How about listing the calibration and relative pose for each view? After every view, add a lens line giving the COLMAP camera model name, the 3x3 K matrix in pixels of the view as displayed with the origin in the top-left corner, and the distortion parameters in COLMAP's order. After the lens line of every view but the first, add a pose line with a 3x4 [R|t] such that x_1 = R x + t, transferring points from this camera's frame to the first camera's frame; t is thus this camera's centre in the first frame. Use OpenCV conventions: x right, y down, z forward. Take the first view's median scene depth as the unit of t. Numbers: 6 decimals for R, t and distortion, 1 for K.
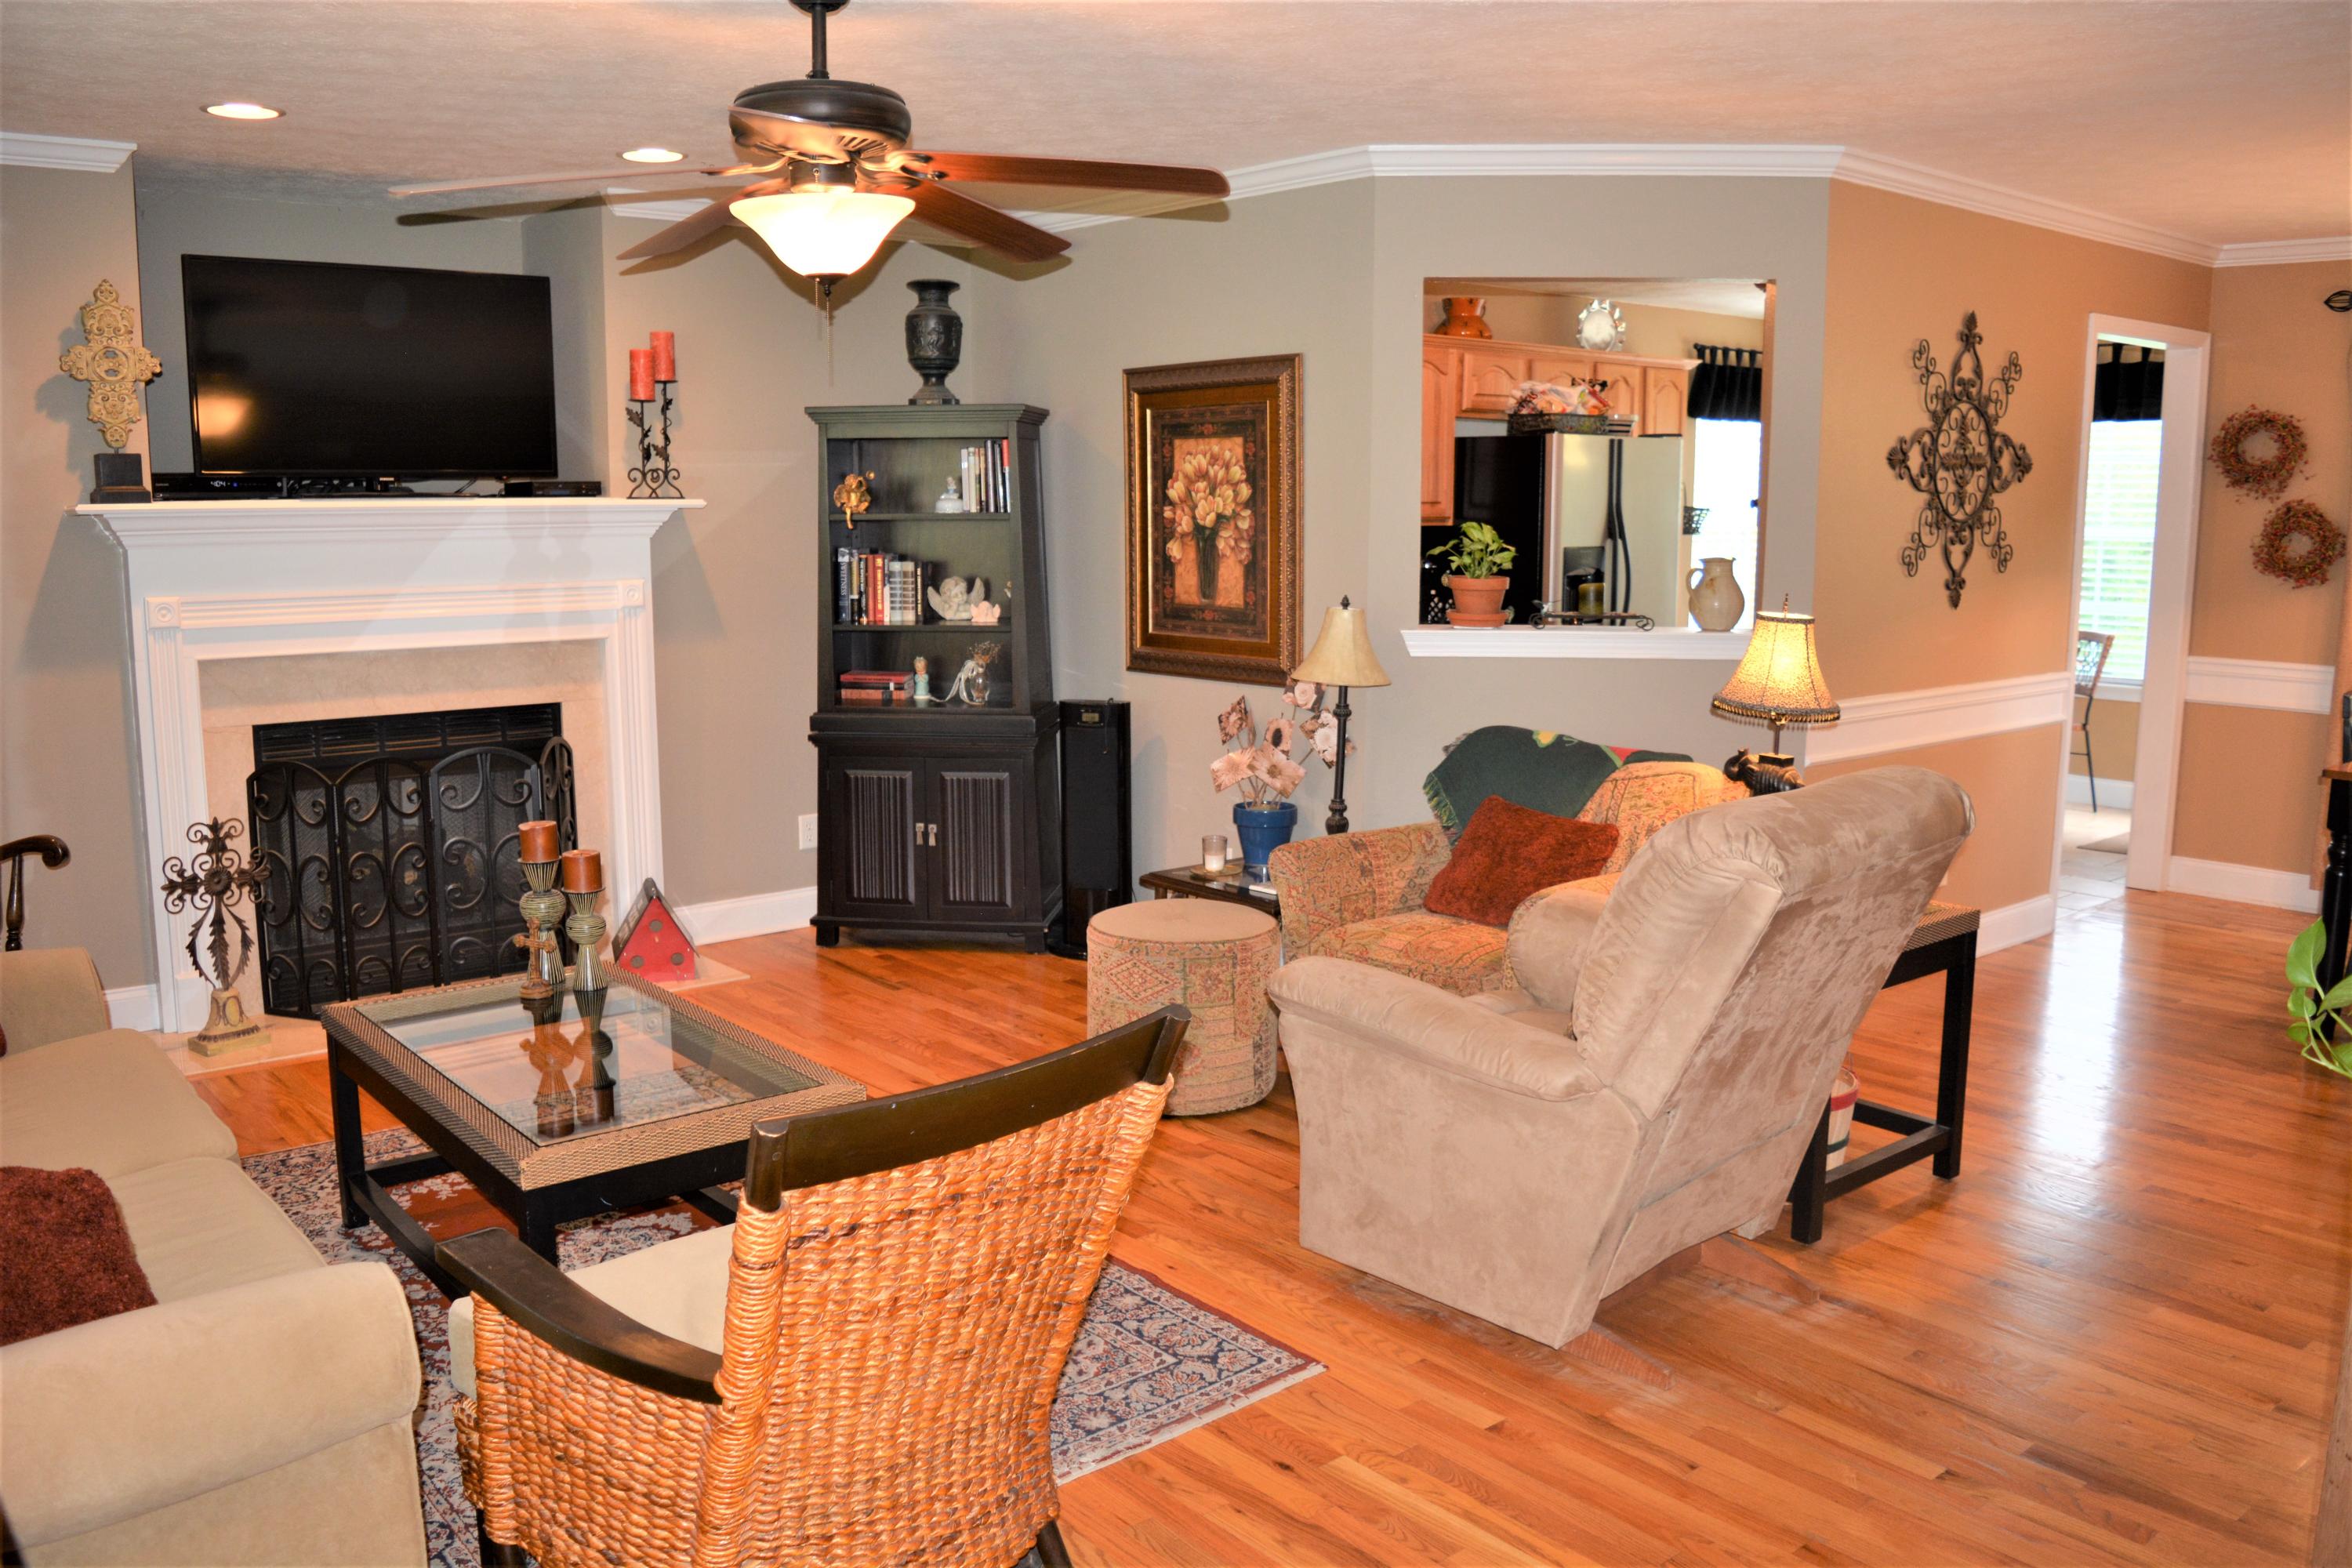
lens RADIAL K [[1811.7, 0, 1173.1], [0, 1811.7, 782.0], [0, 0, 1]] dist [-0.000987, -0.001418]
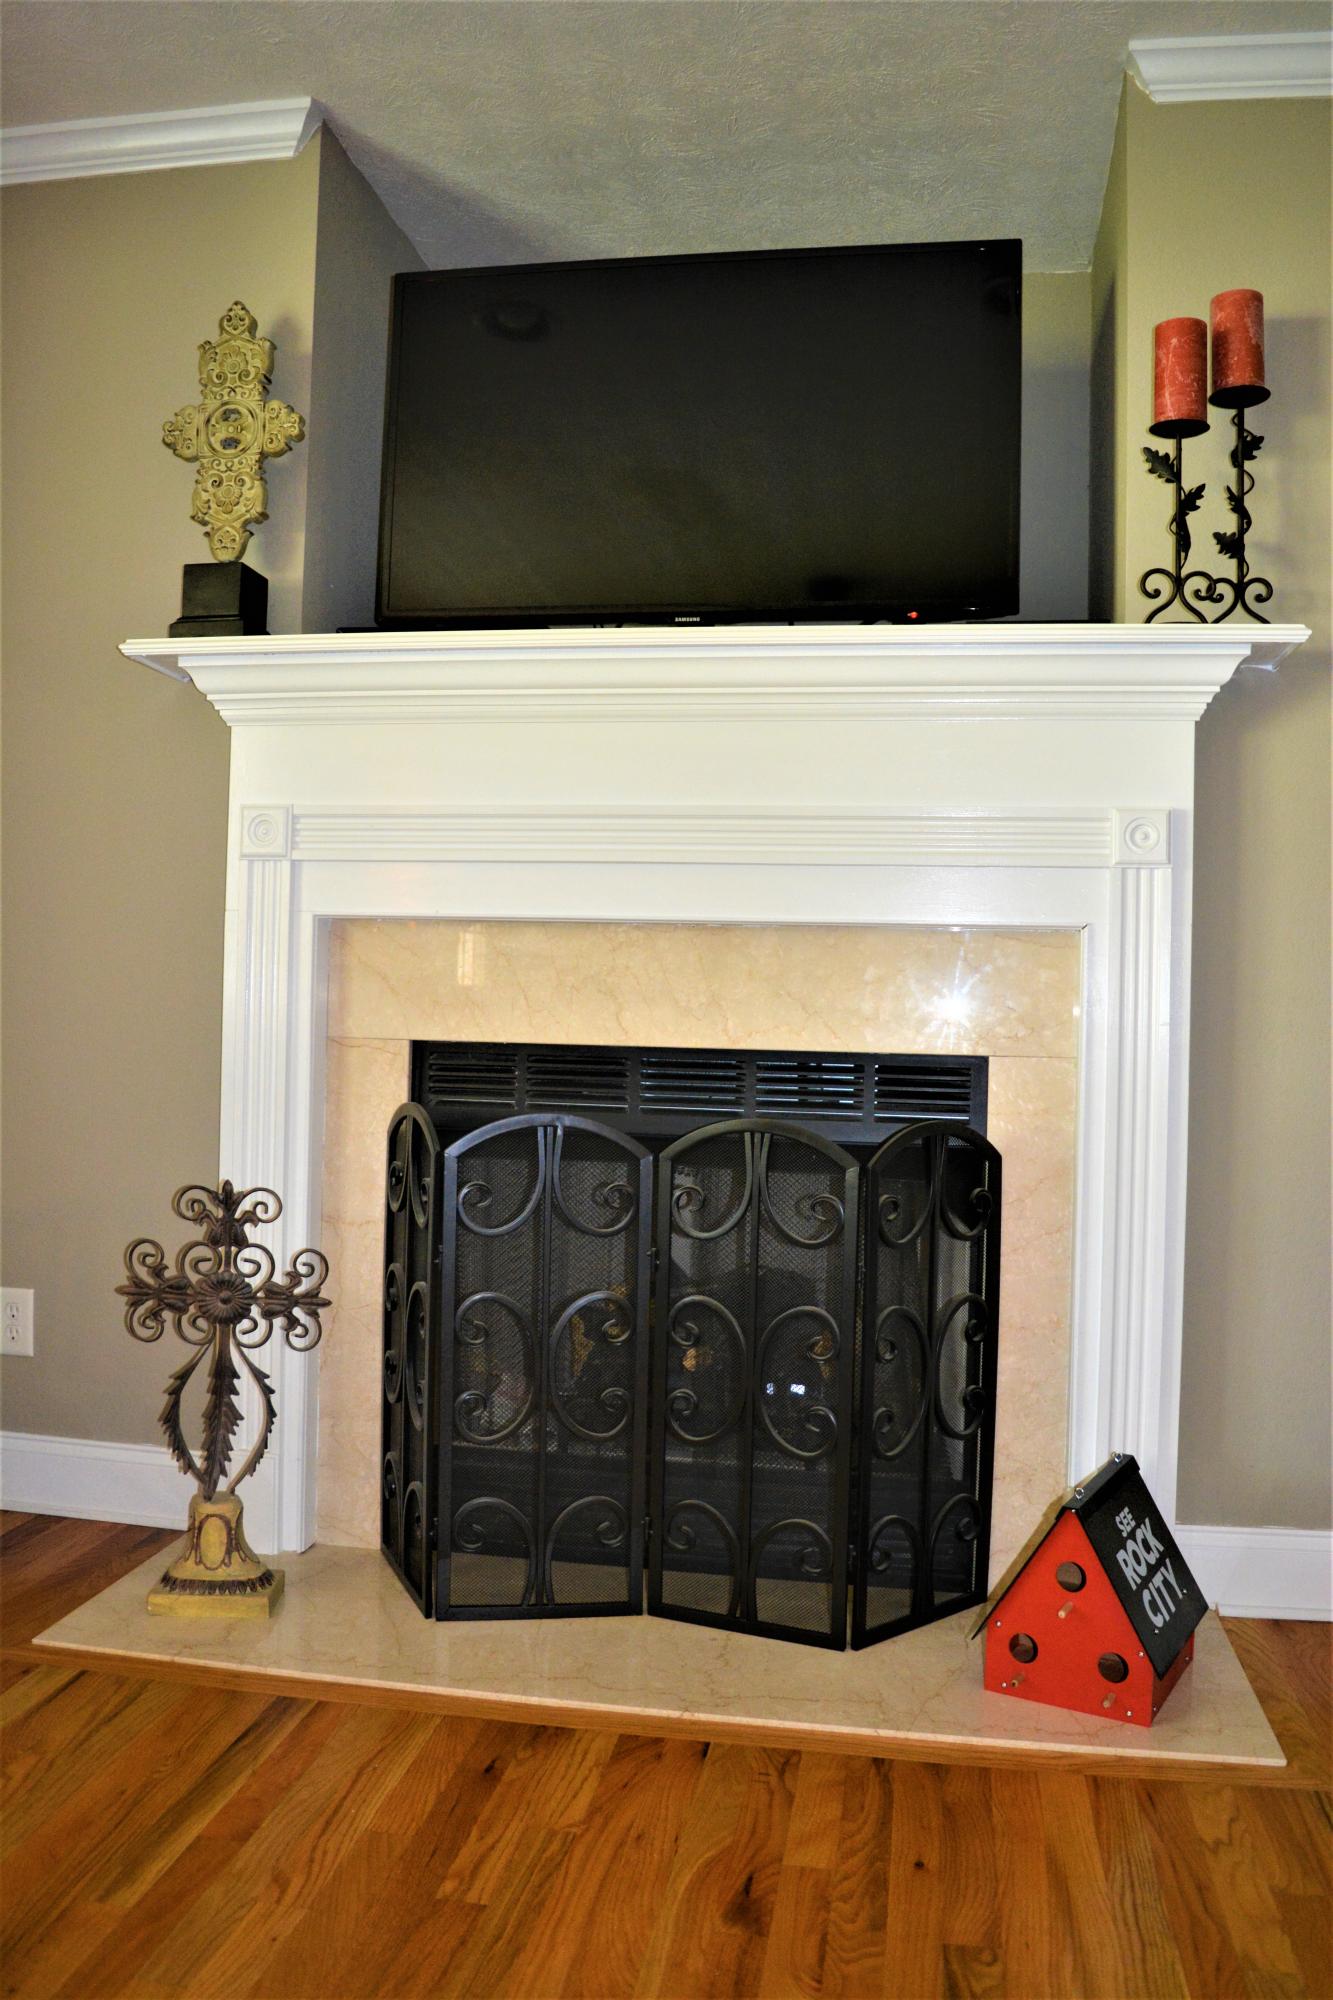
lens RADIAL K [[1557.1, 0, 667.7], [0, 1557.1, 995.5], [0, 0, 1]] dist [-0.094289, 0.005892]
pose [[0.645279, 0.012818, -0.763840, -0.084708], [-0.135111, 0.986012, -0.097593, -0.008028], [0.751905, 0.166178, 0.637985, 0.779310]]
